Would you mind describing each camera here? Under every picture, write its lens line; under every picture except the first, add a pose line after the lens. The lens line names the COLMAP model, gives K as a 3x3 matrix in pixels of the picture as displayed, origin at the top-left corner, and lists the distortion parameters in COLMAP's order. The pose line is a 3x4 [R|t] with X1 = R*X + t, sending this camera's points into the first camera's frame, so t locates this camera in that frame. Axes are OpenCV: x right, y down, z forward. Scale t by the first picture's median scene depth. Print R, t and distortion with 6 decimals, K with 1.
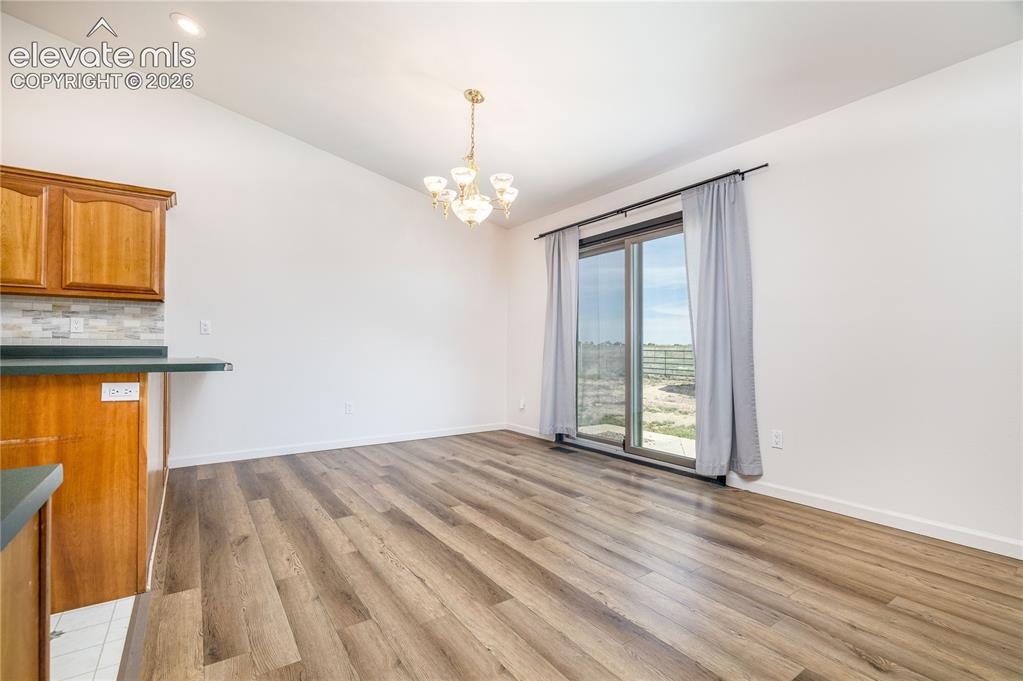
lens RADIAL K [[457.8, 0, 465.1], [0, 457.8, 346.5], [0, 0, 1]] dist [-0.000169, 0.001728]
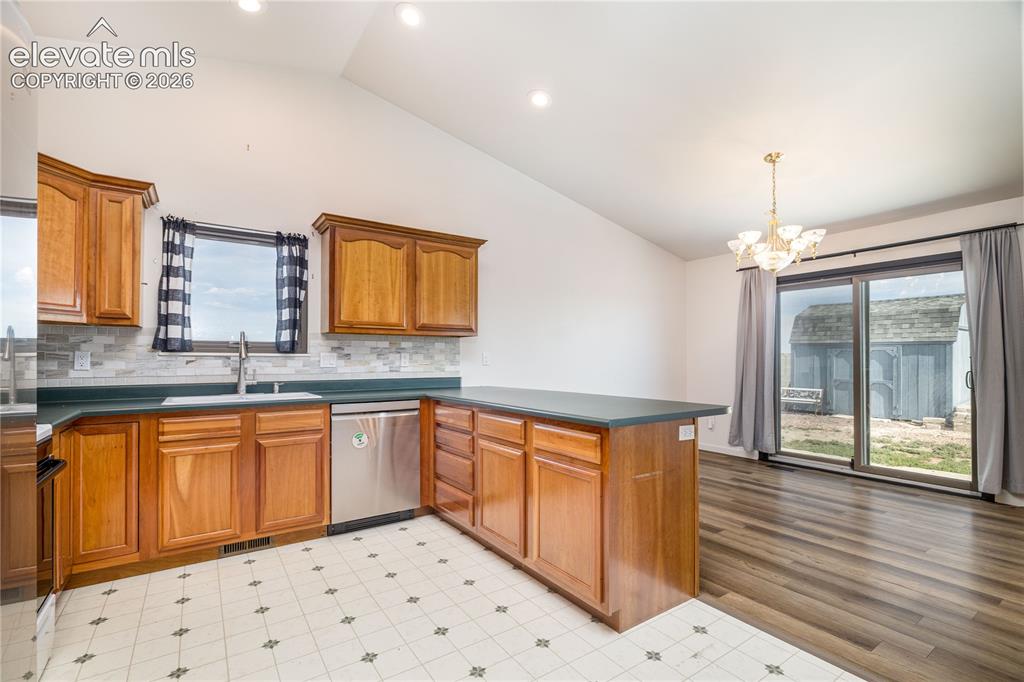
lens RADIAL K [[458.2, 0, 480.4], [0, 458.2, 356.7], [0, 0, 1]] dist [-0.000169, 0.001728]
pose [[0.999964, -0.001835, 0.008307, -0.707699], [0.001825, 0.999998, 0.001273, -0.059262], [-0.008309, -0.001258, 0.999965, -0.124704]]
